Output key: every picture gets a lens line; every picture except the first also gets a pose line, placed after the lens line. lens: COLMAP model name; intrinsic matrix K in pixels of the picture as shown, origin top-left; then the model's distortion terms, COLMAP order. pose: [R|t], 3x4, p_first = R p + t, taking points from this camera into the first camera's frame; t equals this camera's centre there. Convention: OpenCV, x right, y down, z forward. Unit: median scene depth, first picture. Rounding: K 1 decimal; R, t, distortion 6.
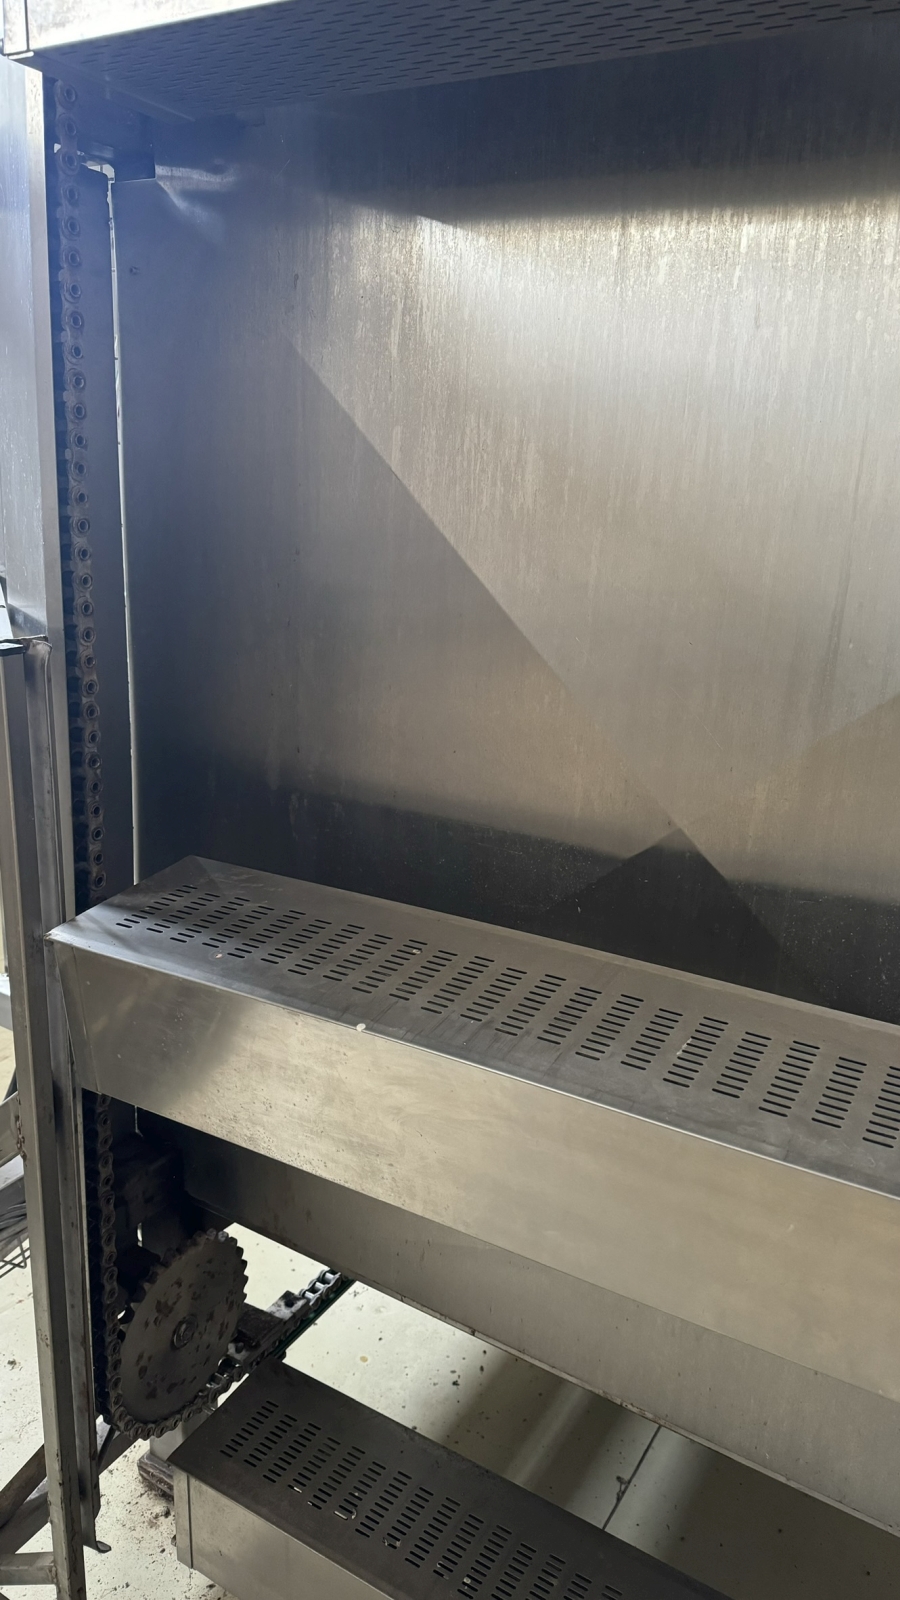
lens RADIAL K [[1140.8, 0, 447.1], [0, 1140.8, 783.6], [0, 0, 1]] dist [0.064111, -0.090550]
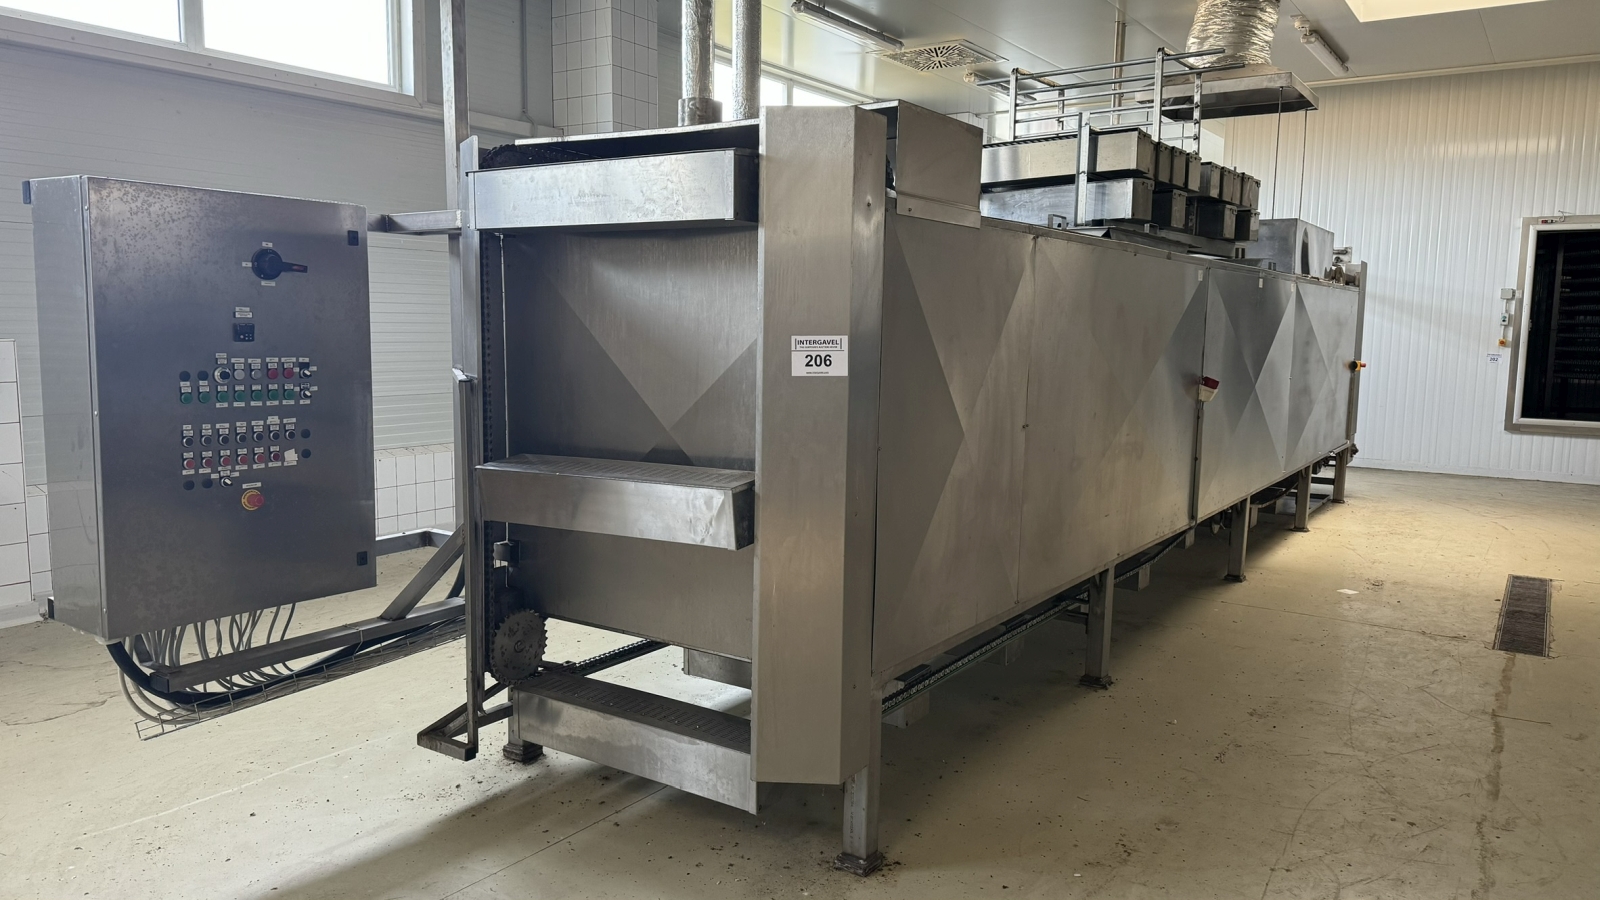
lens RADIAL K [[1140.8, 0, 800.3], [0, 1140.8, 453.1], [0, 0, 1]] dist [0.064111, -0.090550]
pose [[0.998848, -0.017574, -0.044658, 0.716987], [0.011163, 0.990096, -0.139951, 0.546751], [0.046675, 0.139291, 0.989151, -2.167615]]
